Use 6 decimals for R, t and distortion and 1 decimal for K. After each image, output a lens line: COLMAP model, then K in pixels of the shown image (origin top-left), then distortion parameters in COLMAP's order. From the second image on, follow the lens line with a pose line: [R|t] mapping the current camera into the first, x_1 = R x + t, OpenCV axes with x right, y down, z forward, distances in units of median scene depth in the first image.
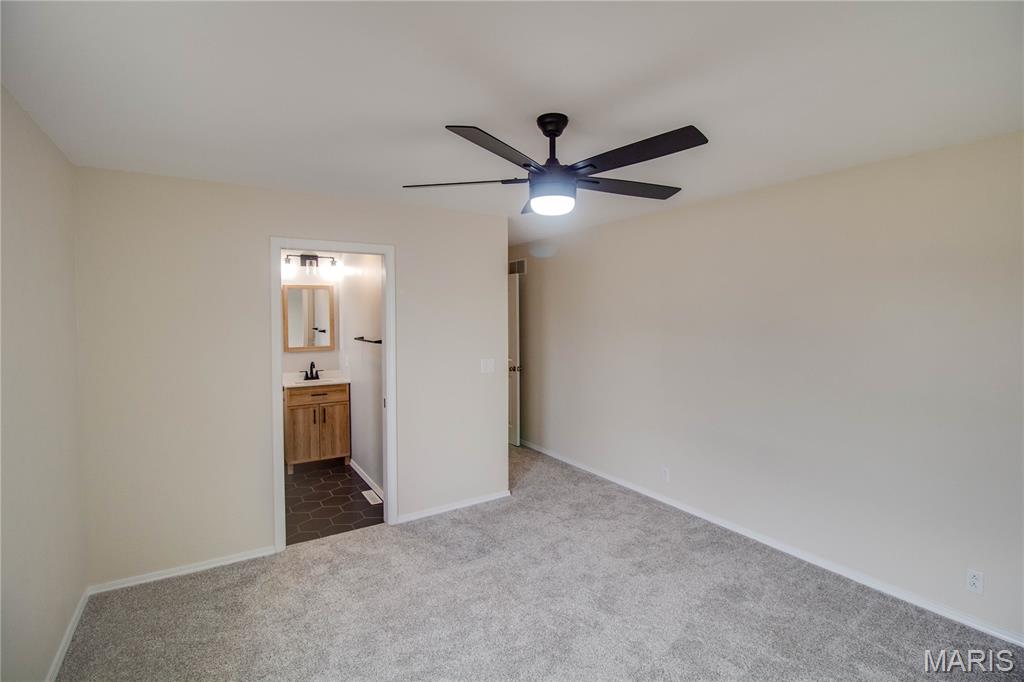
lens RADIAL K [[487.0, 0, 523.8], [0, 487.0, 329.8], [0, 0, 1]] dist [0.006808, -0.015782]
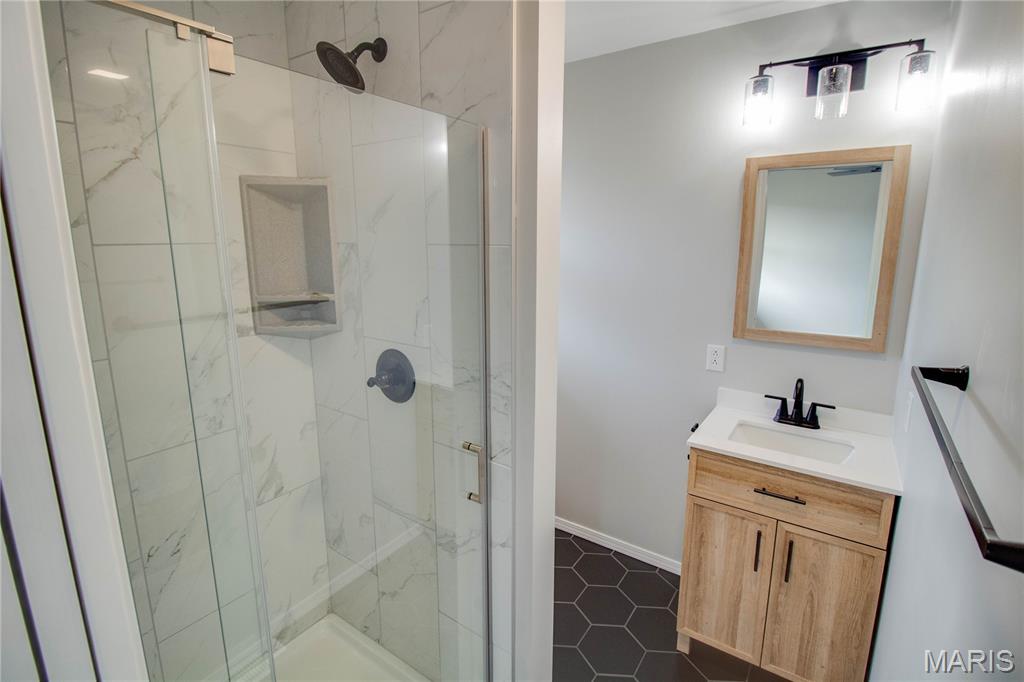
lens RADIAL K [[487.0, 0, 523.8], [0, 487.0, 329.8], [0, 0, 1]] dist [0.006808, -0.015782]
pose [[0.395012, 0.181737, -0.900520, -0.211930], [-0.021468, 0.981796, 0.188722, -0.031873], [0.918425, -0.055215, 0.391723, 0.710159]]
